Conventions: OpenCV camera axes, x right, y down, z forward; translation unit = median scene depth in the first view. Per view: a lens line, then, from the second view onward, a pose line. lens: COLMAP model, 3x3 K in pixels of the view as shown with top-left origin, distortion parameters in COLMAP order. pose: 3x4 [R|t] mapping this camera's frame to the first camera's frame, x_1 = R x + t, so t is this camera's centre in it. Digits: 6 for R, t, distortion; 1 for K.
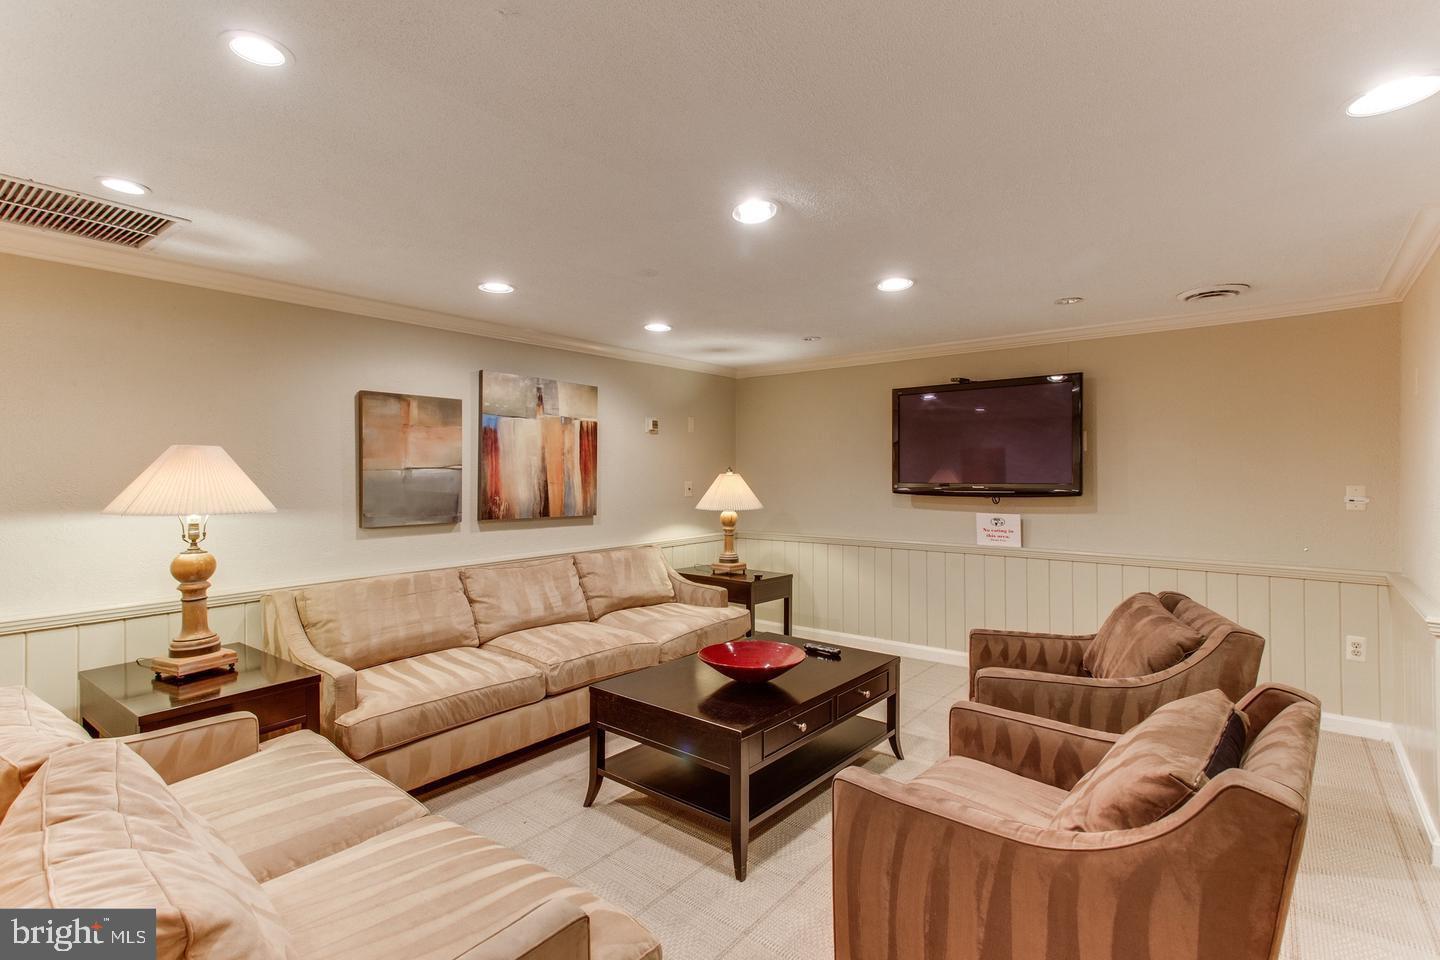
lens RADIAL K [[680.8, 0, 720.7], [0, 680.8, 476.2], [0, 0, 1]] dist [0.029759, 0.002526]
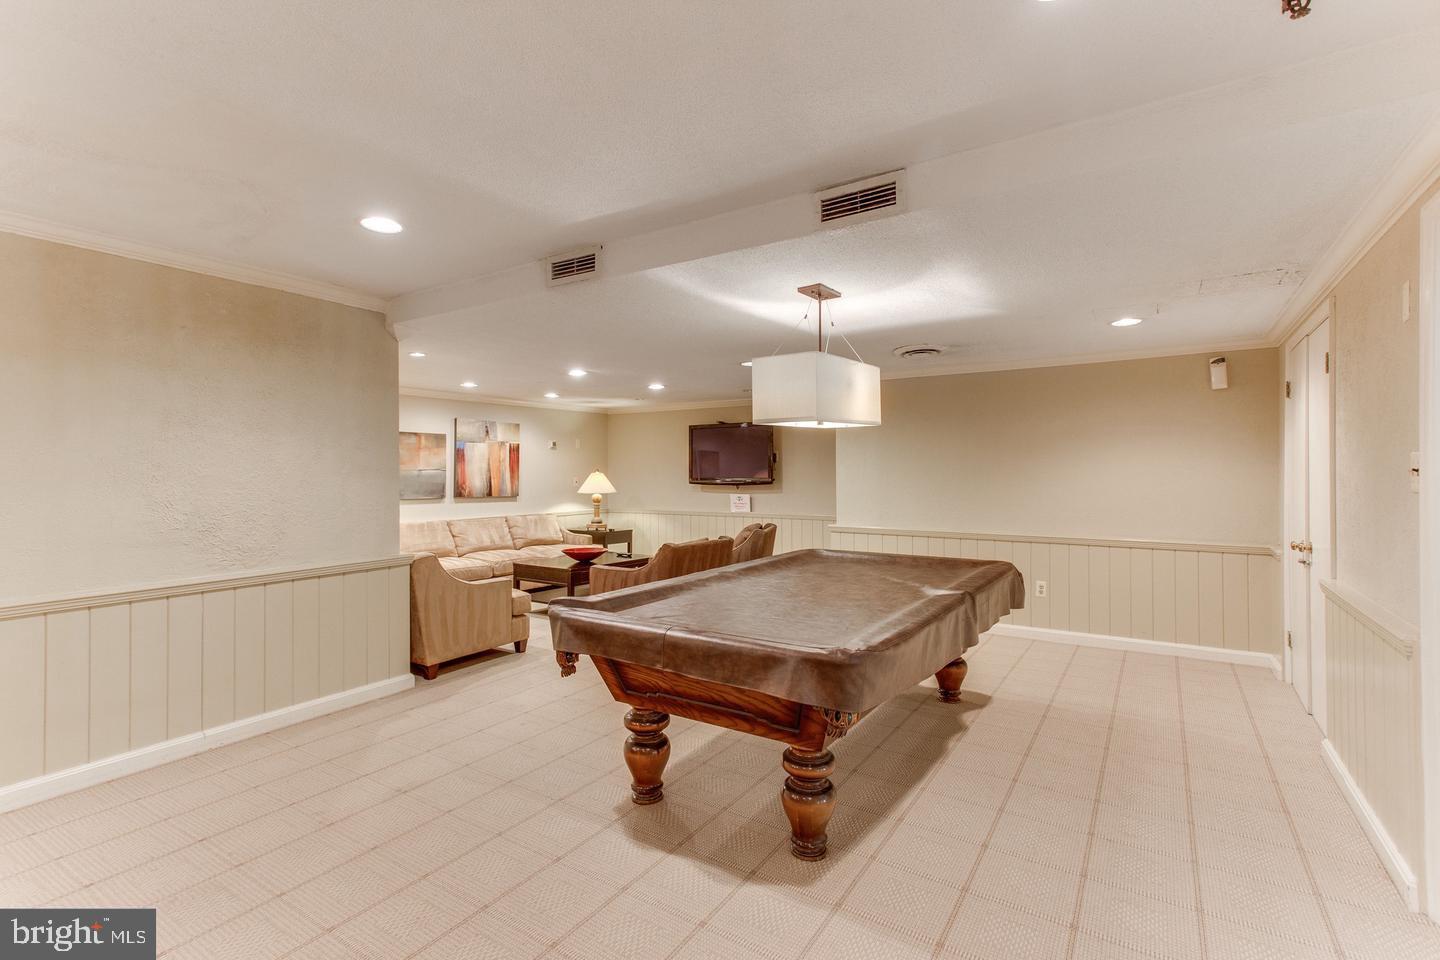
lens RADIAL K [[680.8, 0, 721.0], [0, 680.8, 468.1], [0, 0, 1]] dist [0.029759, 0.002526]
pose [[0.995178, 0.000564, 0.098087, 0.182076], [0.000419, 0.999950, -0.010005, 0.002357], [-0.098088, 0.009998, 0.995128, -0.894360]]
